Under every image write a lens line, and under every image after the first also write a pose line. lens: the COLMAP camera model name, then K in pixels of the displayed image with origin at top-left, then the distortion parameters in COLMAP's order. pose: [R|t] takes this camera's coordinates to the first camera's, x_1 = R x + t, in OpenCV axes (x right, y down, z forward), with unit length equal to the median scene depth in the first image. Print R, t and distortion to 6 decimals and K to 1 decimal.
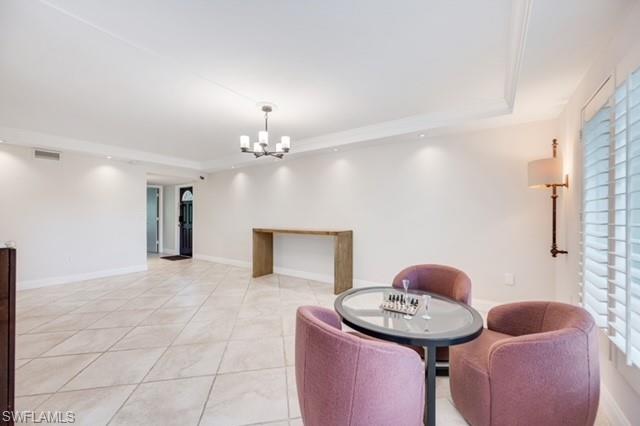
lens RADIAL K [[251.1, 0, 320.6], [0, 251.1, 213.9], [0, 0, 1]] dist [-0.001148, -0.000117]
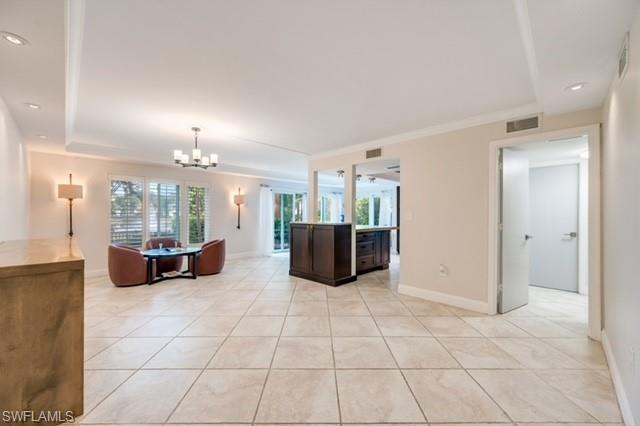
lens RADIAL K [[252.5, 0, 320.0], [0, 252.5, 213.0], [0, 0, 1]] dist [0.001767, 0.000099]
pose [[-0.984208, -0.004253, 0.176962, -1.129658], [-0.006158, 0.999929, -0.010217, 0.002643], [-0.176906, -0.011145, -0.984165, 2.306669]]
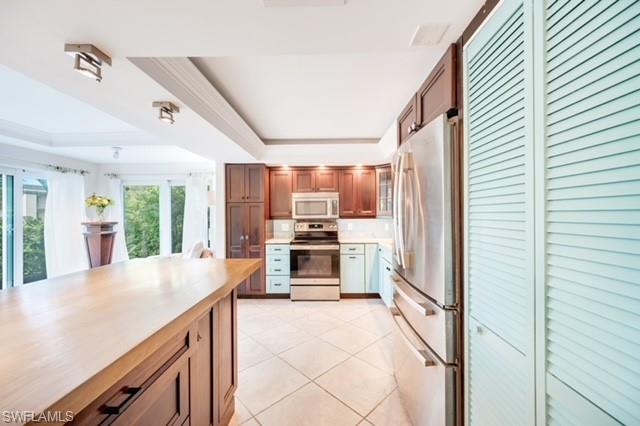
lens RADIAL K [[251.1, 0, 320.6], [0, 251.1, 213.9], [0, 0, 1]] dist [-0.001148, -0.000117]
pose [[-0.838920, 0.005312, -0.544229, -1.169358], [0.007546, 0.999970, -0.001871, -0.047495], [0.544203, -0.005676, -0.838934, 0.733700]]
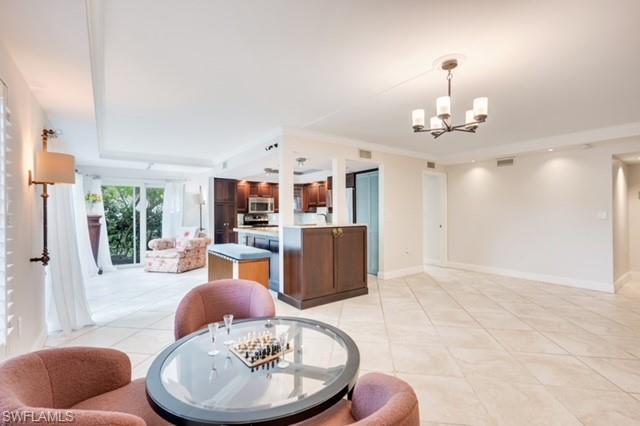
lens RADIAL K [[291.7, 0, 317.9], [0, 291.7, 211.6], [0, 0, 1]] dist [-0.000828, -0.000082]
pose [[-0.334538, -0.004000, -0.942374, 0.732226], [0.007553, 0.999947, -0.006926, -0.009061], [0.942352, -0.009435, -0.334490, 1.009416]]
